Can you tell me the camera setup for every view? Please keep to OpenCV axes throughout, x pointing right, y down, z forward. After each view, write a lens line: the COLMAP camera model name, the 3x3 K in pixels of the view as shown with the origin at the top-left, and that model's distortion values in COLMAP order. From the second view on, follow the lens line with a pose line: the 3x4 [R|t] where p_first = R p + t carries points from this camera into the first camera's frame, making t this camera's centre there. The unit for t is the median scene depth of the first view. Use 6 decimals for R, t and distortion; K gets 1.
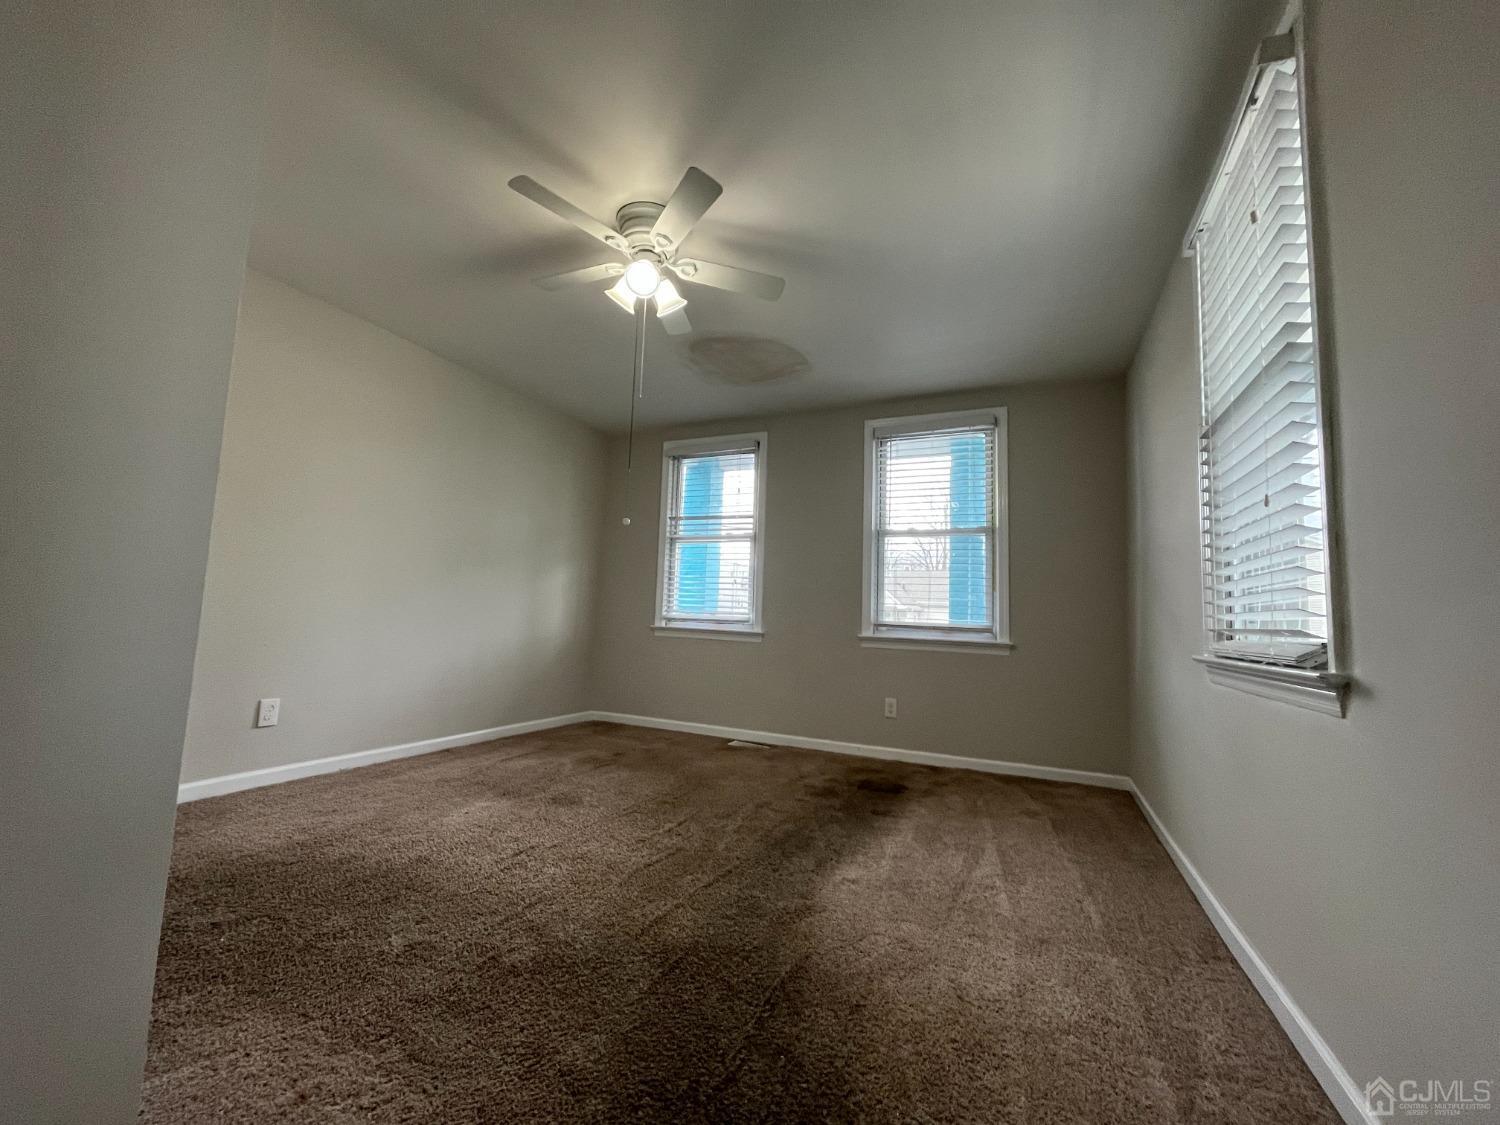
lens RADIAL K [[602.7, 0, 750.7], [0, 602.7, 562.7], [0, 0, 1]] dist [-0.003016, -0.000038]
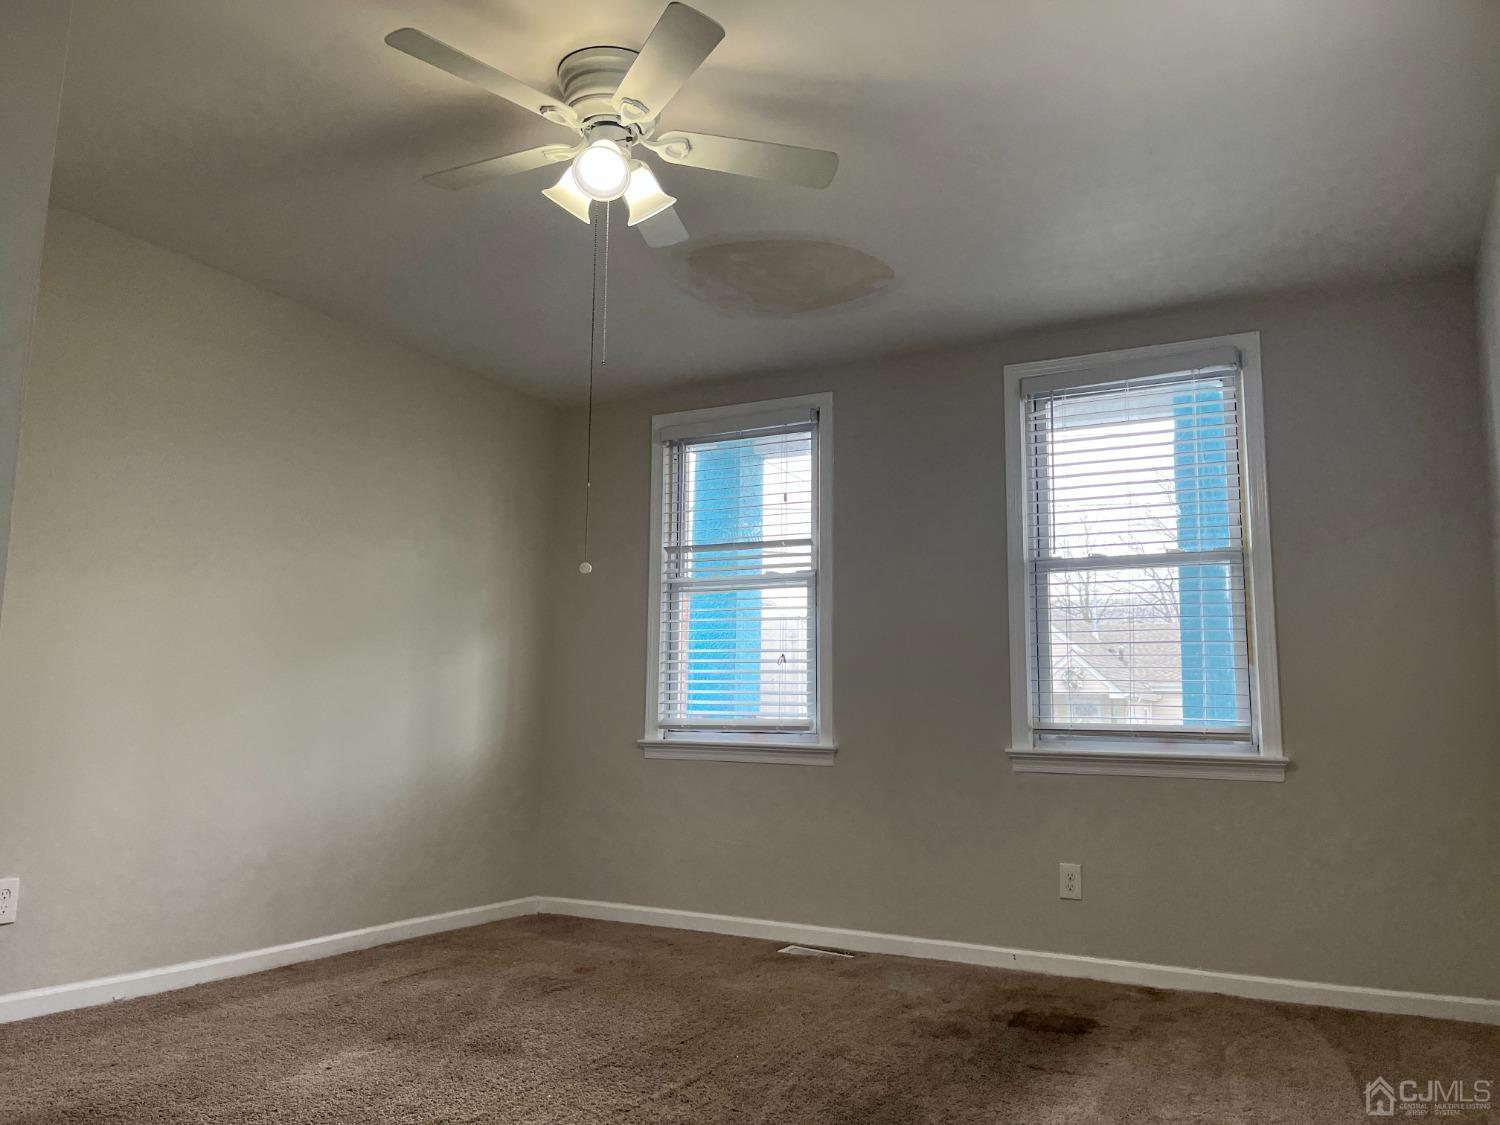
lens RADIAL K [[1127.2, 0, 755.3], [0, 1127.2, 568.7], [0, 0, 1]] dist [0.059844, -0.066770]
pose [[0.997486, -0.032228, -0.063106, 0.025068], [0.029385, 0.998533, -0.045482, -0.007548], [0.064479, 0.043513, 0.996970, -0.087229]]
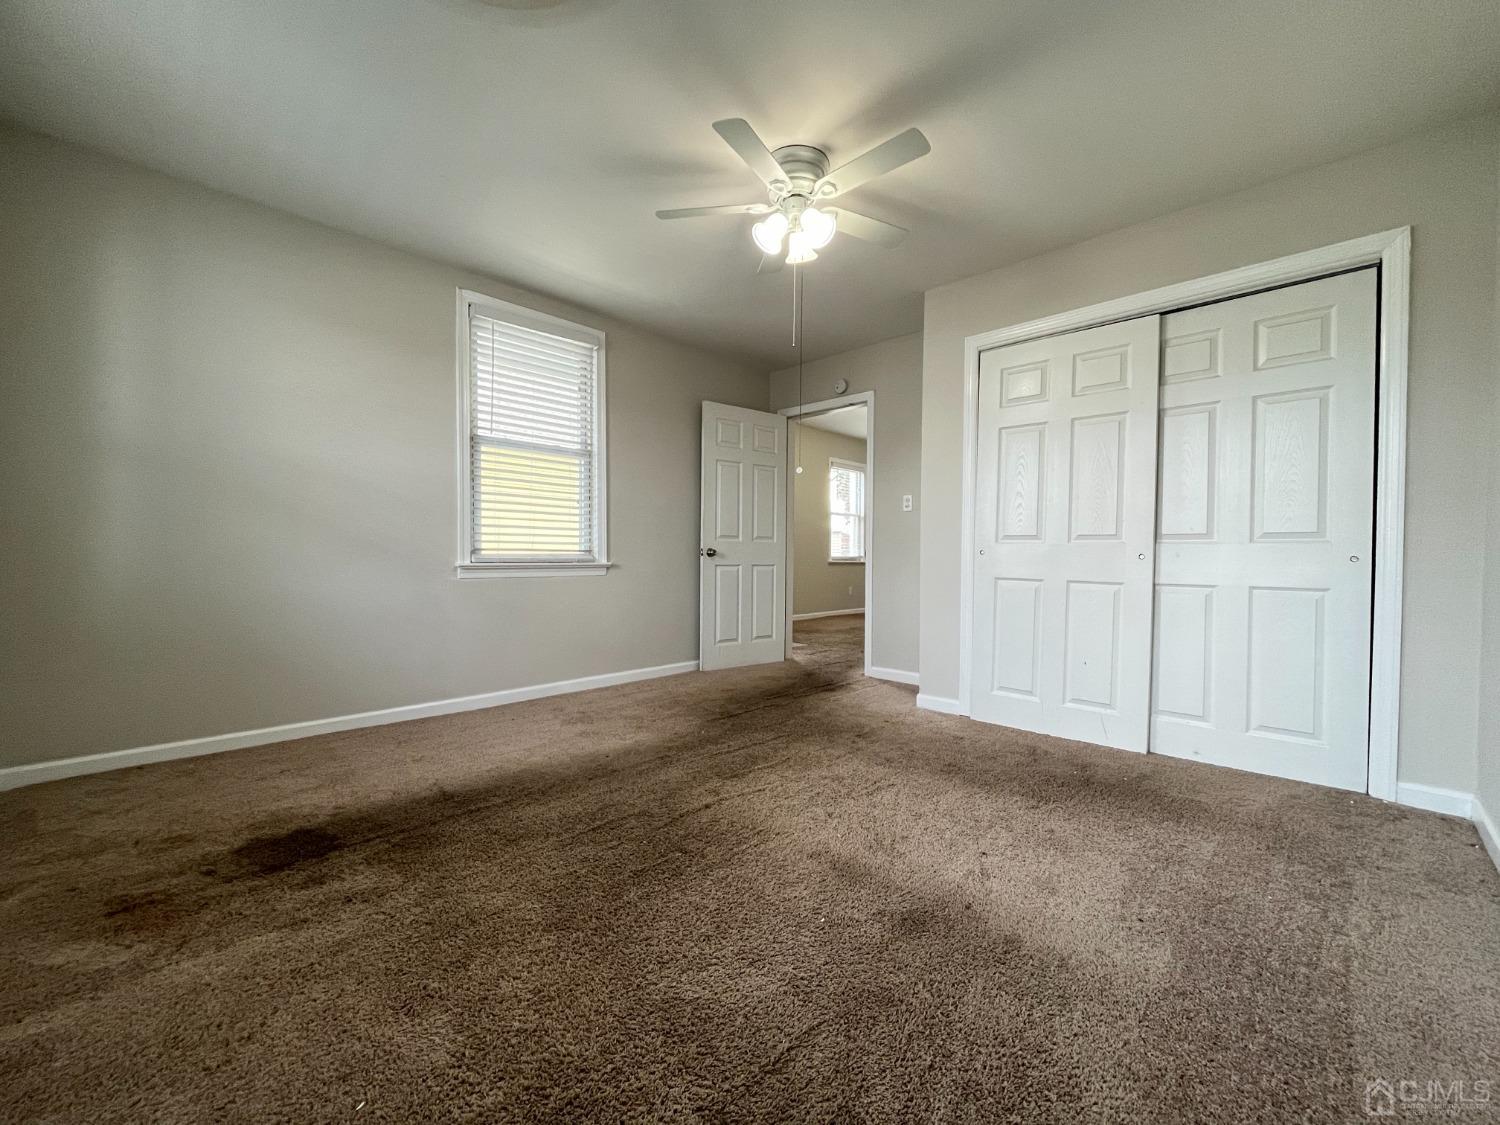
lens RADIAL K [[602.7, 0, 750.7], [0, 602.7, 562.7], [0, 0, 1]] dist [-0.003016, -0.000038]
pose [[0.335975, -0.049535, 0.940567, -0.591753], [-0.082963, 0.993178, 0.081940, 0.027538], [-0.938210, -0.105563, 0.329574, 0.490115]]
